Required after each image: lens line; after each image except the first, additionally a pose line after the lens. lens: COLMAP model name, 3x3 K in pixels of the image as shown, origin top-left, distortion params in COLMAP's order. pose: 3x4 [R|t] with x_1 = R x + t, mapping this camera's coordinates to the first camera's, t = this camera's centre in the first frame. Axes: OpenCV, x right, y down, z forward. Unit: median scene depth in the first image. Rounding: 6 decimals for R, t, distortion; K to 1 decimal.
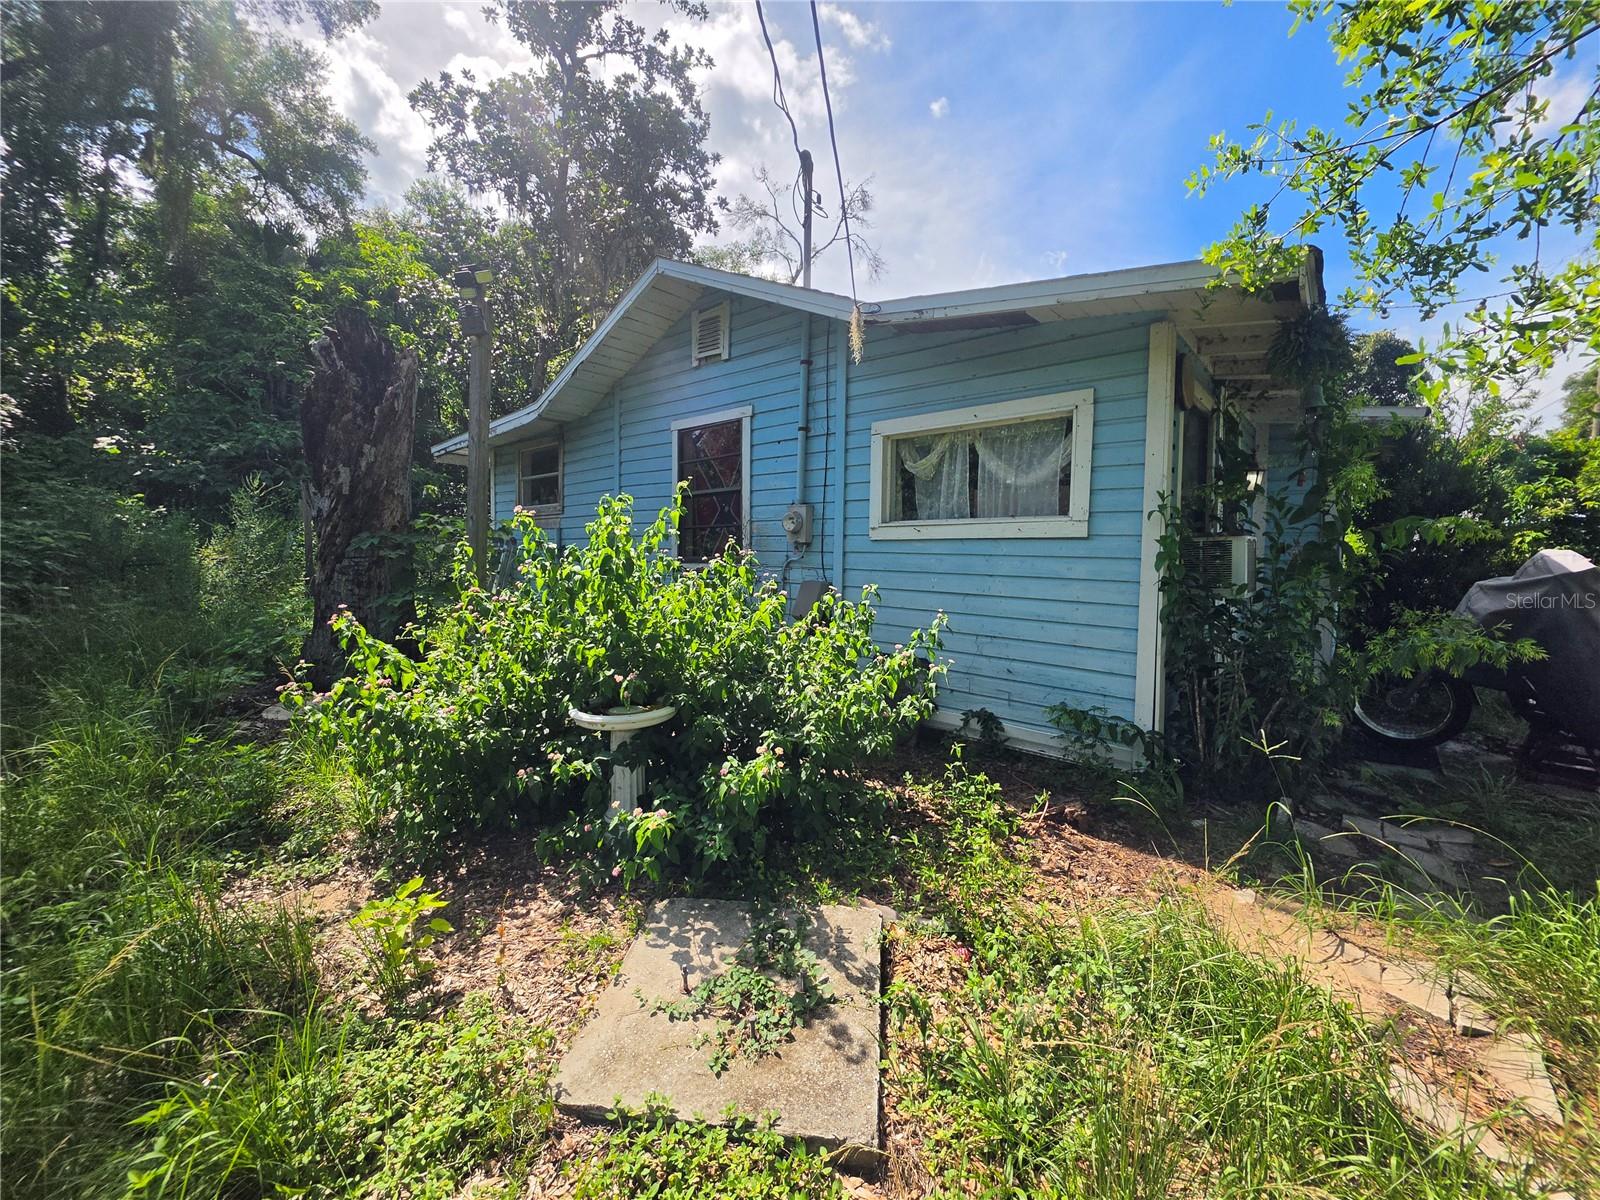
lens RADIAL K [[645.9, 0, 796.2], [0, 645.9, 590.6], [0, 0, 1]] dist [-0.004165, -0.000419]
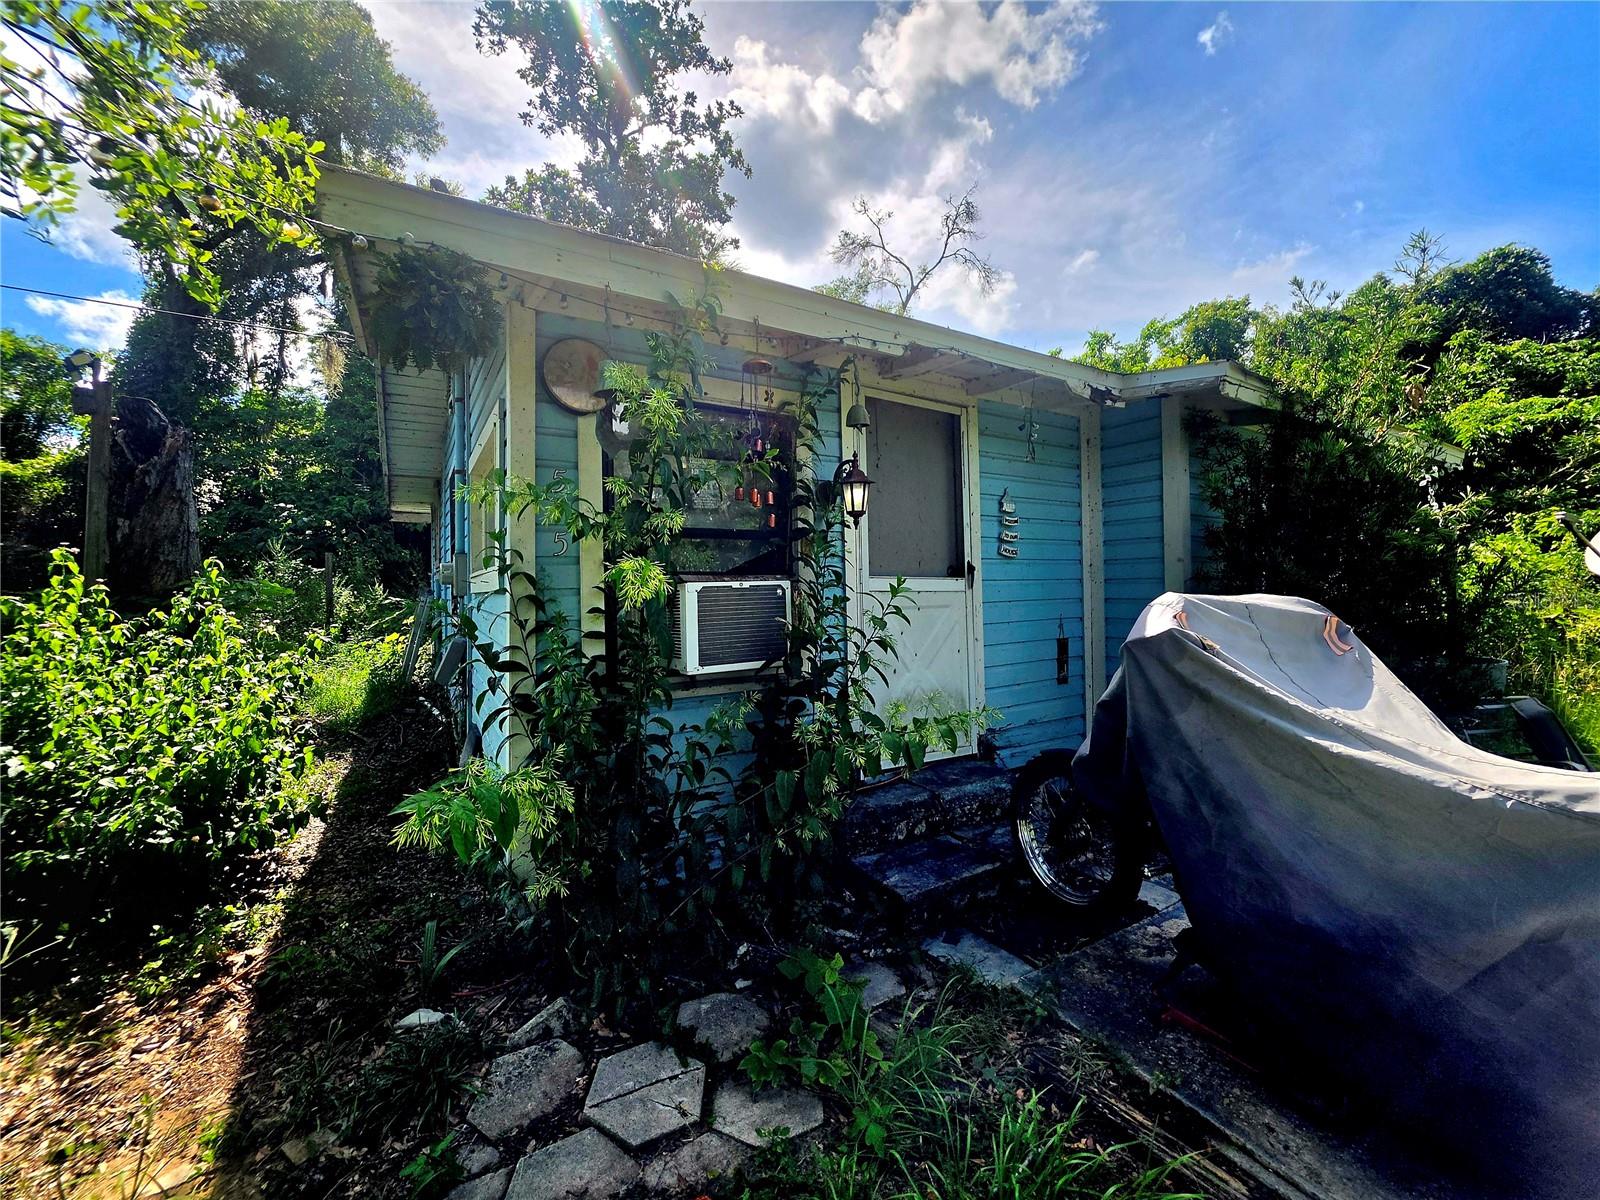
lens RADIAL K [[645.9, 0, 796.2], [0, 645.9, 590.6], [0, 0, 1]] dist [-0.004165, -0.000419]
pose [[0.955121, -0.023052, -0.295317, 0.164105], [0.008695, 0.998720, -0.049836, -0.007362], [0.296087, 0.045032, 0.954099, 0.060046]]
